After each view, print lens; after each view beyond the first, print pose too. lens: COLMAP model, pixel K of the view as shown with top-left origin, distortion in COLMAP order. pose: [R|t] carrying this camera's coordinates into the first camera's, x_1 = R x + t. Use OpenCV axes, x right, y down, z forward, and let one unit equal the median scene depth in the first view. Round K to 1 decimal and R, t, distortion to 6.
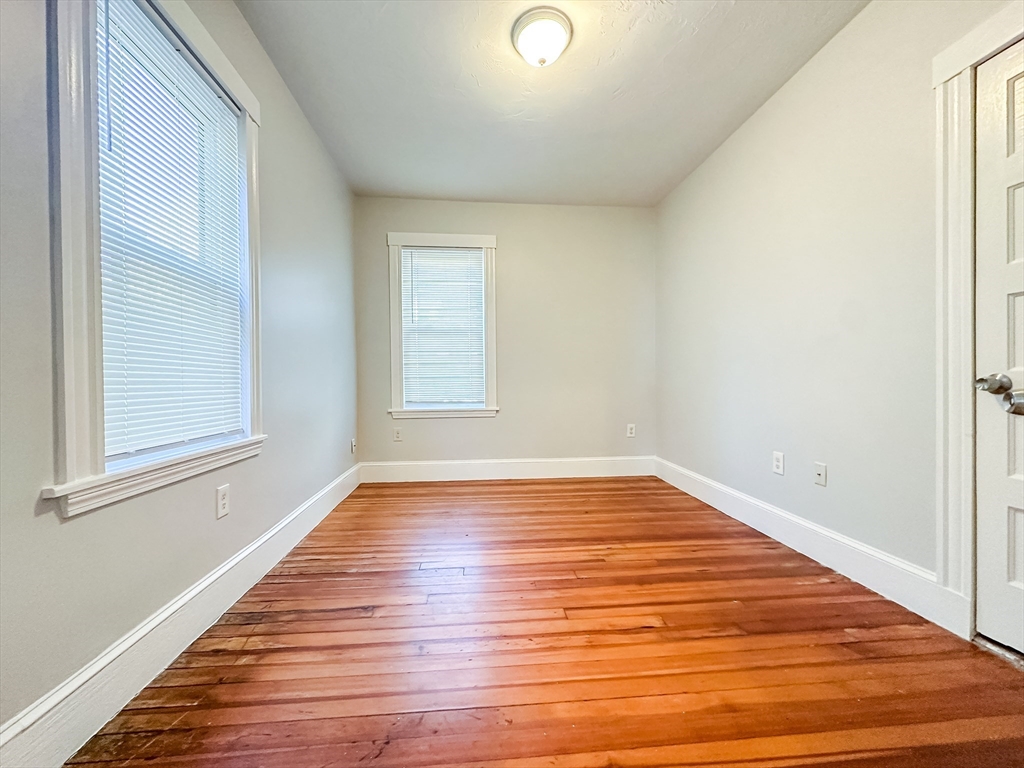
lens RADIAL K [[406.7, 0, 510.5], [0, 406.7, 384.3], [0, 0, 1]] dist [-0.008925, -0.000196]
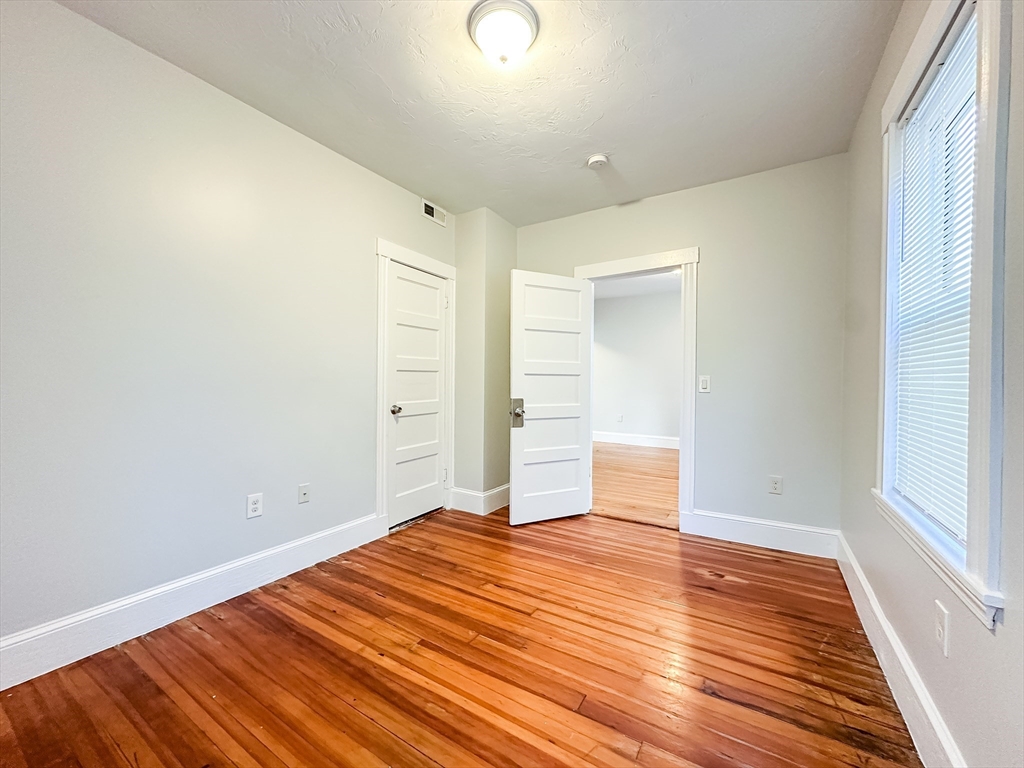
lens RADIAL K [[406.7, 0, 510.5], [0, 406.7, 384.3], [0, 0, 1]] dist [-0.008925, -0.000196]
pose [[-0.801401, -0.003038, 0.598120, -0.504414], [0.004384, 0.999930, 0.010952, -0.127355], [-0.598112, 0.011399, -0.801331, 1.884221]]
